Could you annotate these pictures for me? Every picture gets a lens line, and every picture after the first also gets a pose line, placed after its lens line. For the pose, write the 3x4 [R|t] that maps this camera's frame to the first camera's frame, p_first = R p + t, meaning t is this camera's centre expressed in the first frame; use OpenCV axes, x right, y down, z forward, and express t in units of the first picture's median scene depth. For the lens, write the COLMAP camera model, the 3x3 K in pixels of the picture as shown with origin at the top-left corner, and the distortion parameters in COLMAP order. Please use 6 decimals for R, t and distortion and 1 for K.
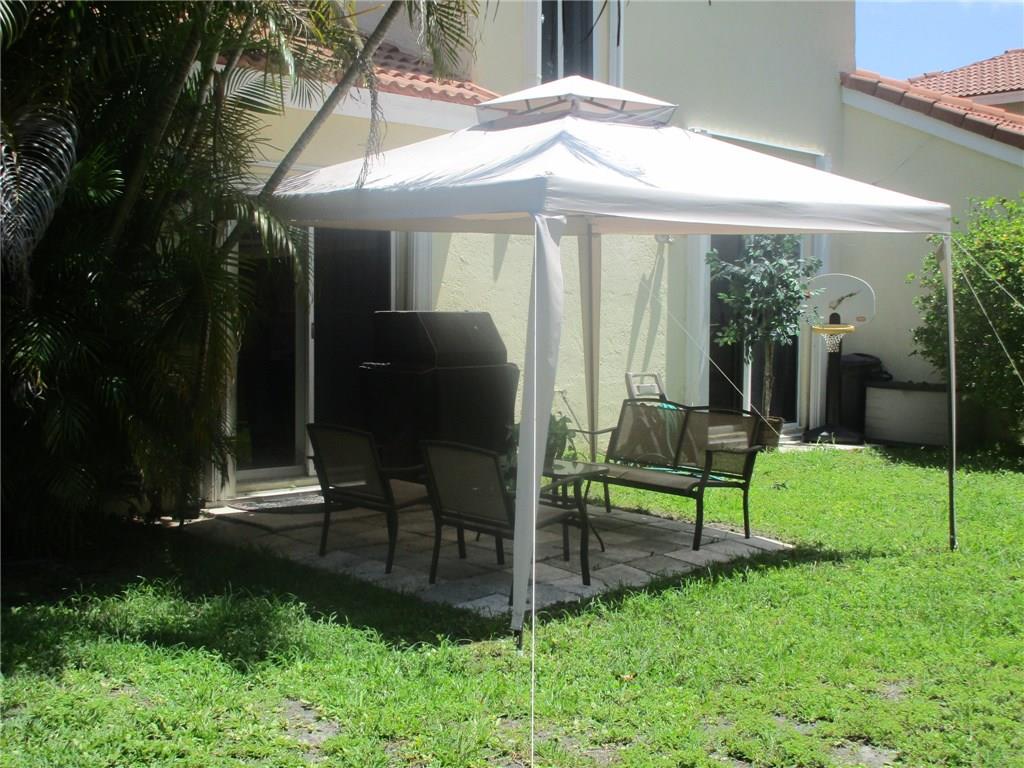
lens RADIAL K [[1371.2, 0, 512.0], [0, 1371.2, 384.0], [0, 0, 1]] dist [-0.008429, -0.010014]
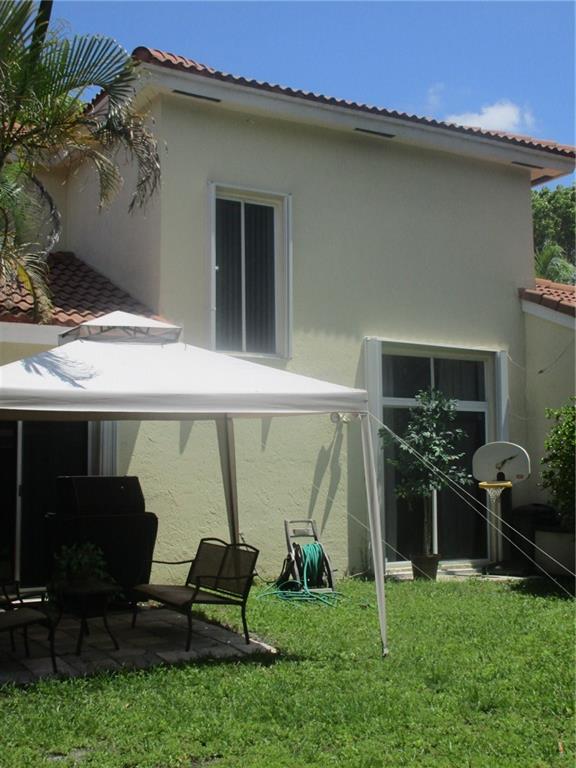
lens RADIAL K [[1028.4, 0, 288.0], [0, 1028.4, 384.0], [0, 0, 1]] dist [-0.008429, -0.010014]
pose [[0.964809, -0.040681, -0.259785, 0.355799], [0.003158, 0.989681, -0.143251, 0.004626], [0.262932, 0.137389, 0.954982, 0.016629]]
